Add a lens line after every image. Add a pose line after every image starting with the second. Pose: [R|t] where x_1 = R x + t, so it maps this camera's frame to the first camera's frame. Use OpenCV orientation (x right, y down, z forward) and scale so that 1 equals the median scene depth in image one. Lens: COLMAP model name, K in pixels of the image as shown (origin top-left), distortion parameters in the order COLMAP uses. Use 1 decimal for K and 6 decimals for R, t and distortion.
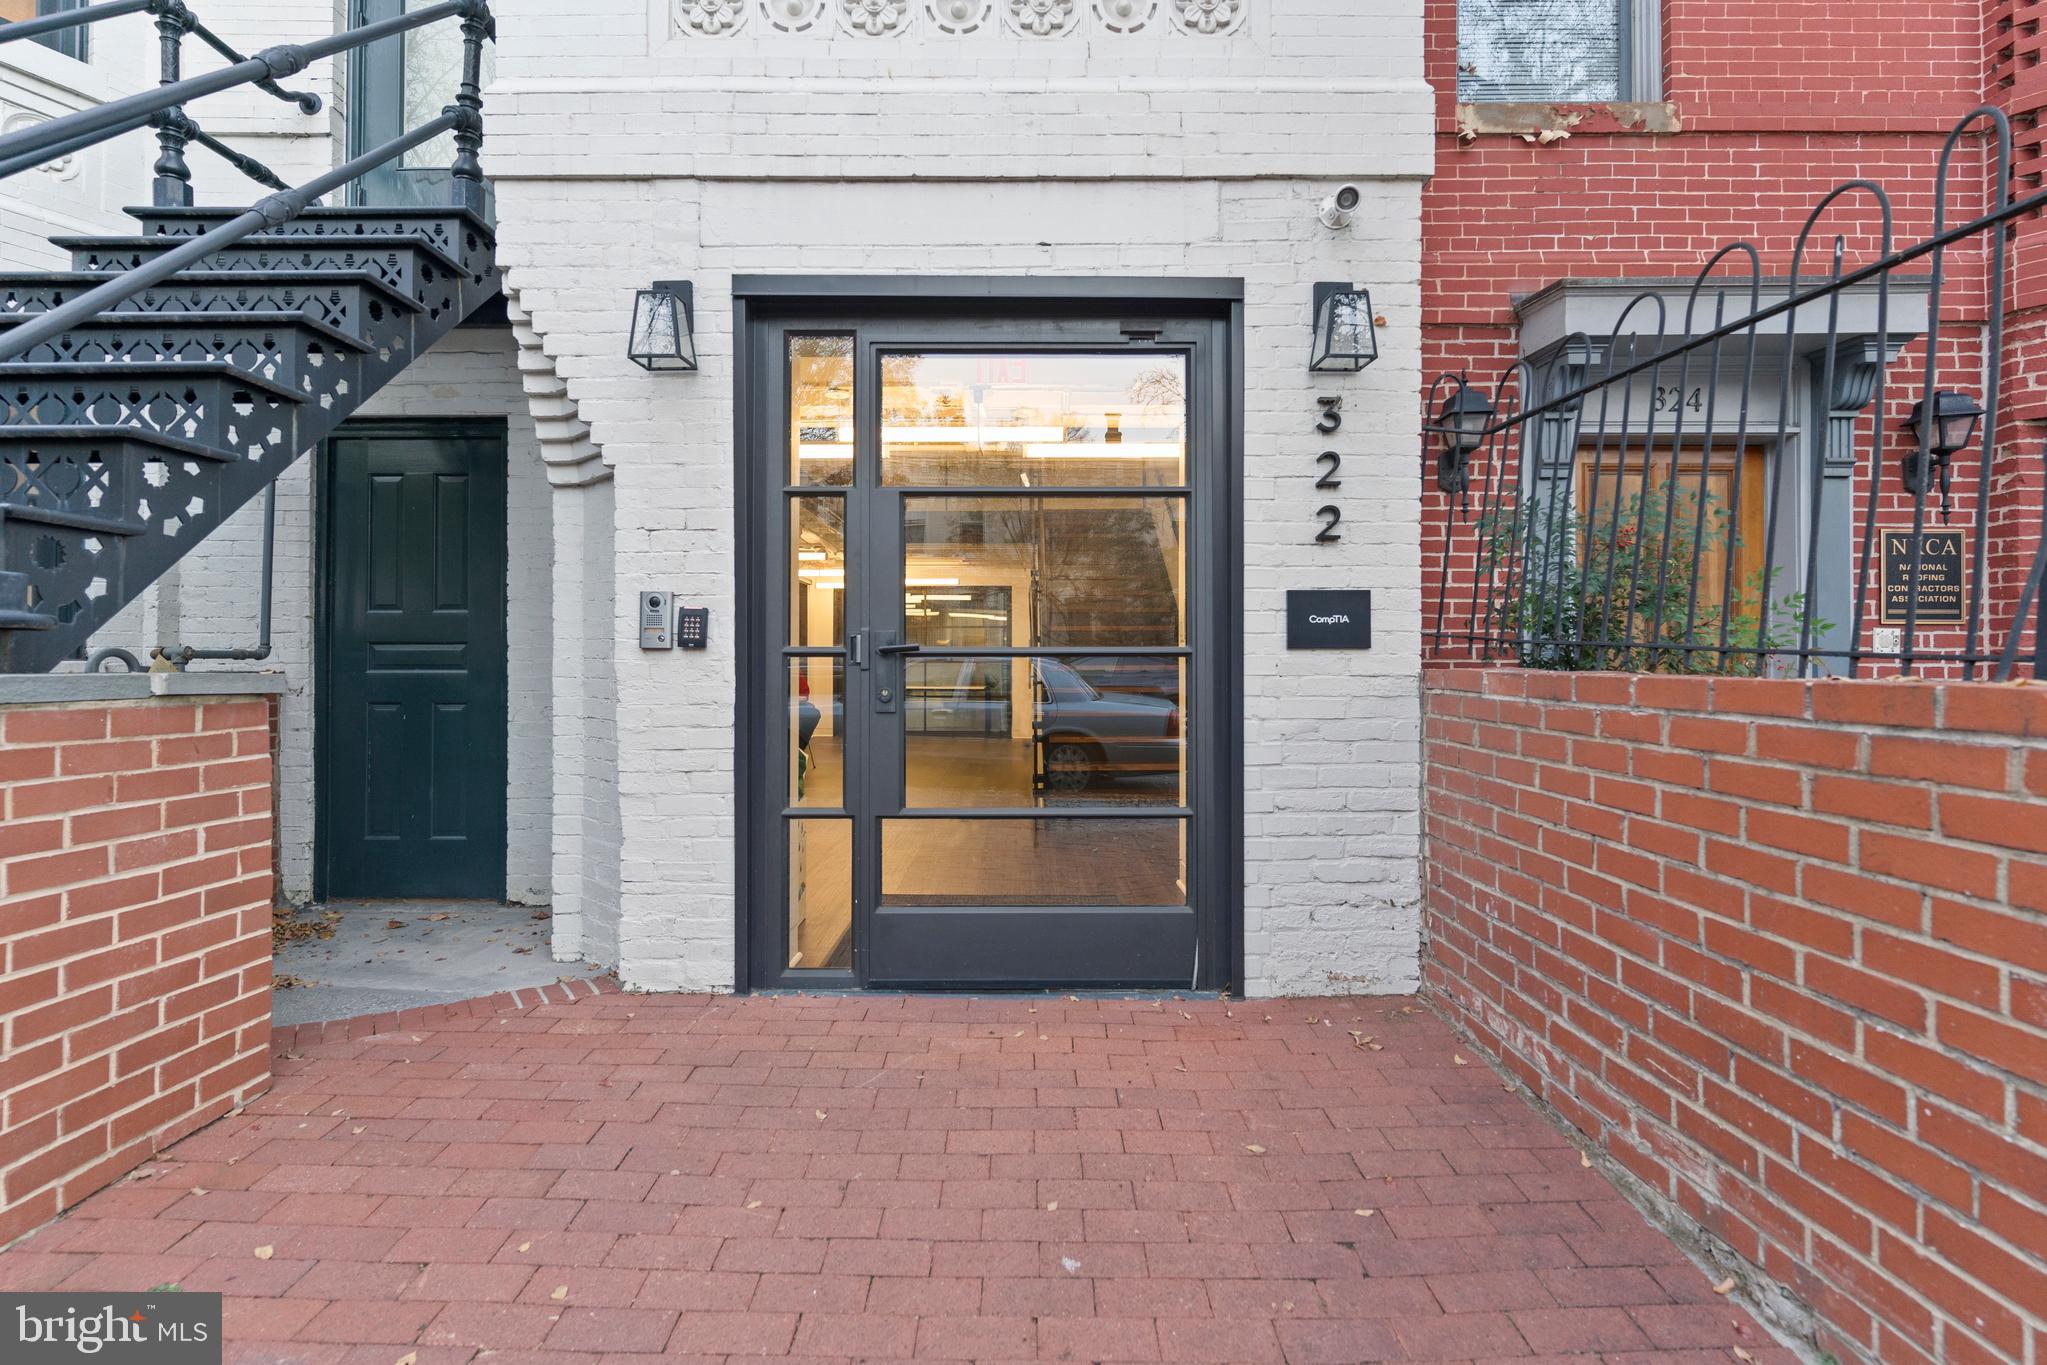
lens RADIAL K [[986.3, 0, 1021.0], [0, 986.3, 655.4], [0, 0, 1]] dist [0.001432, -0.000342]
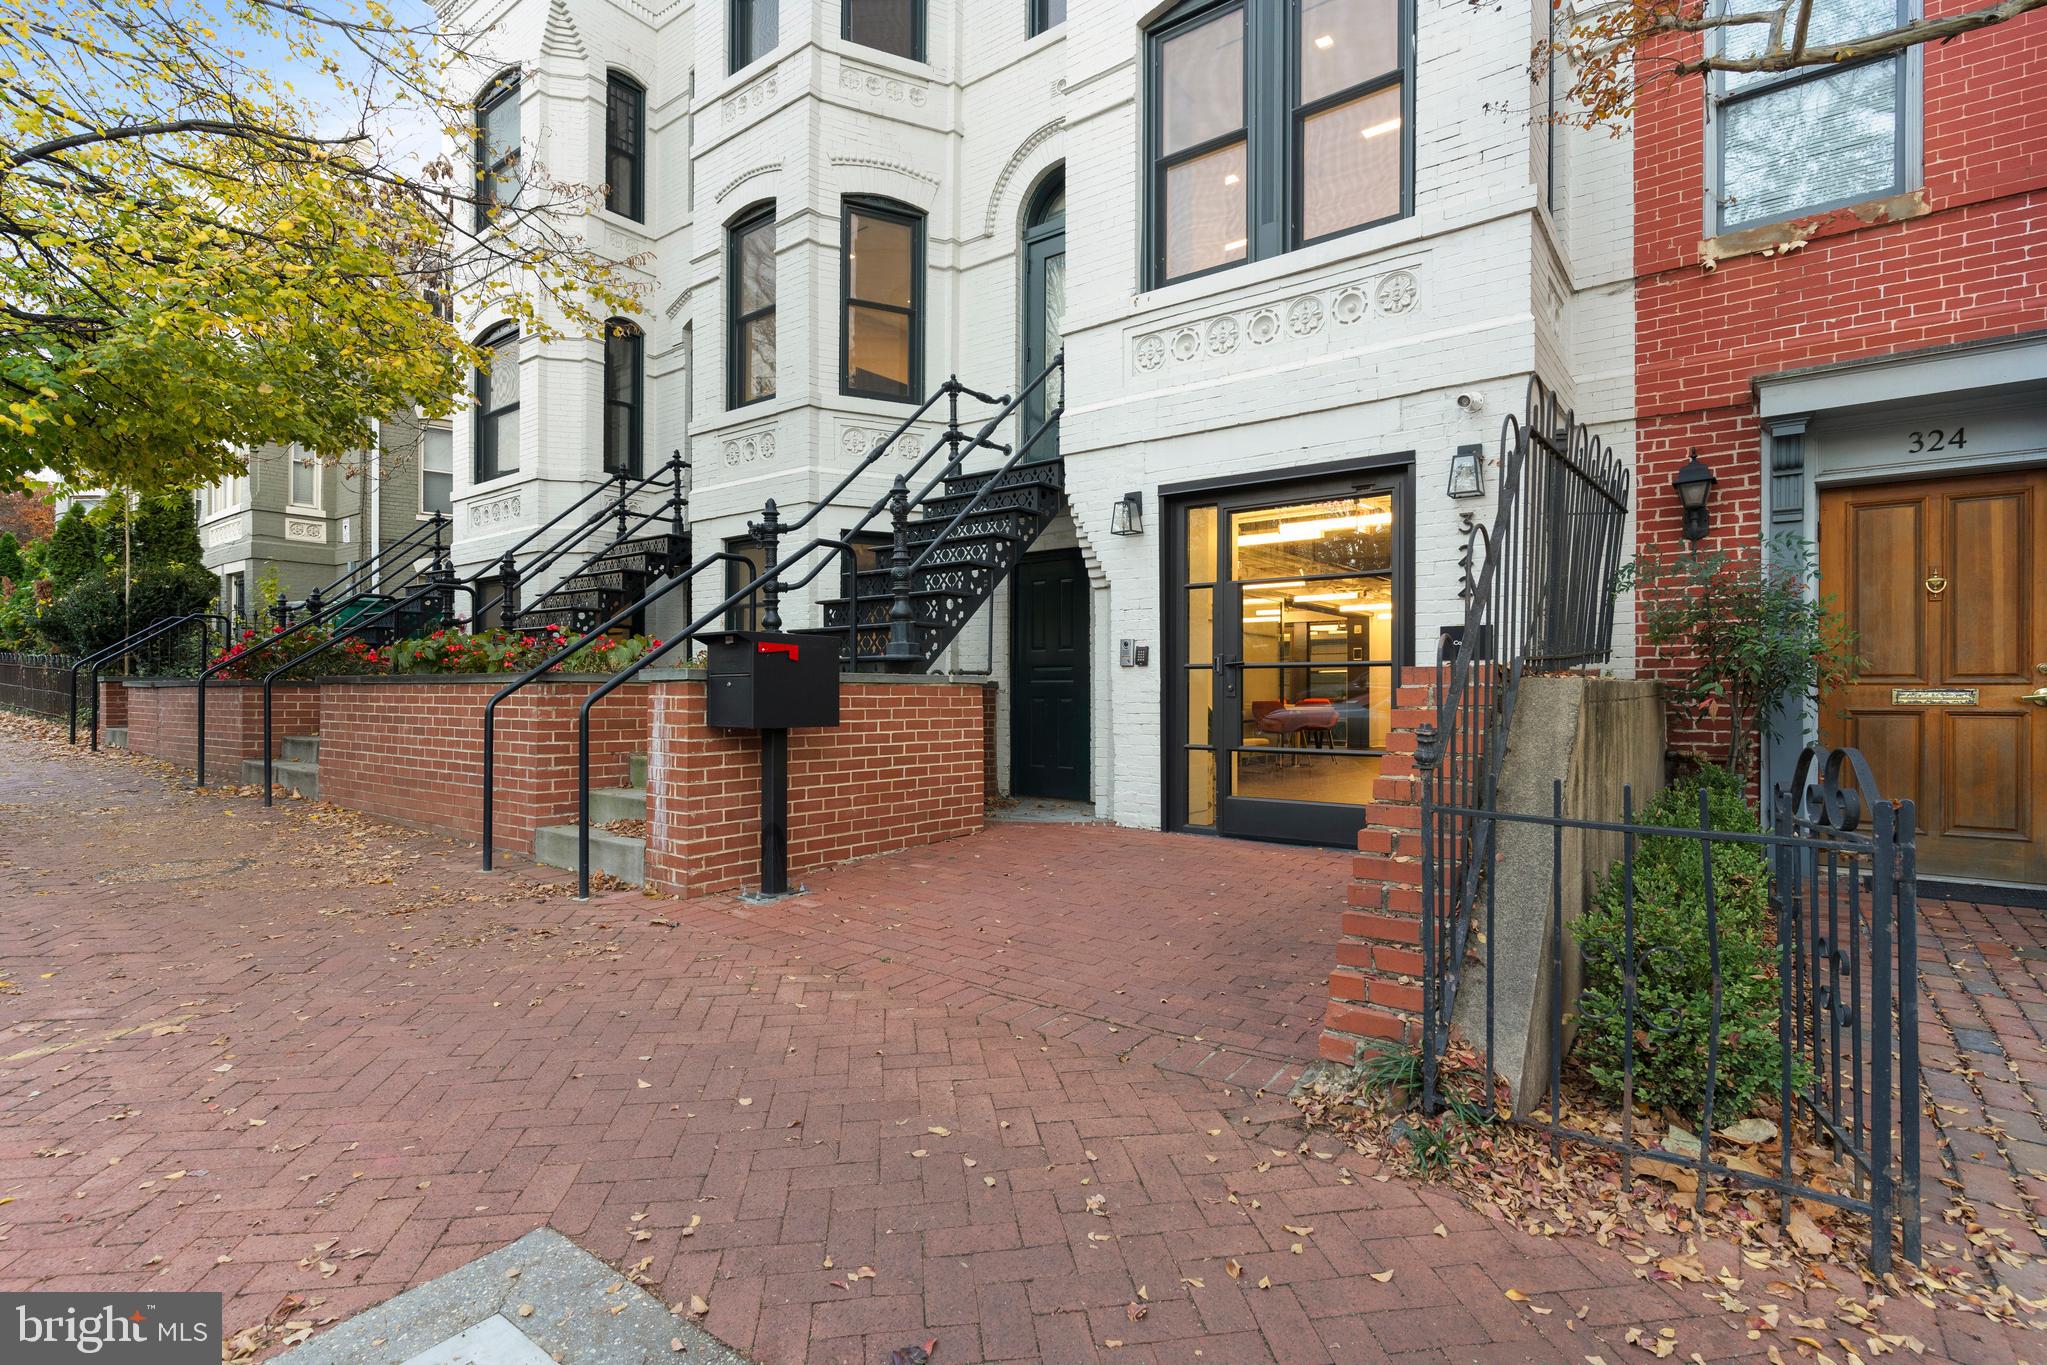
lens RADIAL K [[986.3, 0, 1020.4], [0, 986.3, 684.3], [0, 0, 1]] dist [0.001432, -0.000342]
pose [[0.796556, -0.004345, -0.604549, 0.644877], [0.005255, 0.999986, -0.000263, 0.028281], [0.604542, -0.002968, 0.796568, -0.734395]]
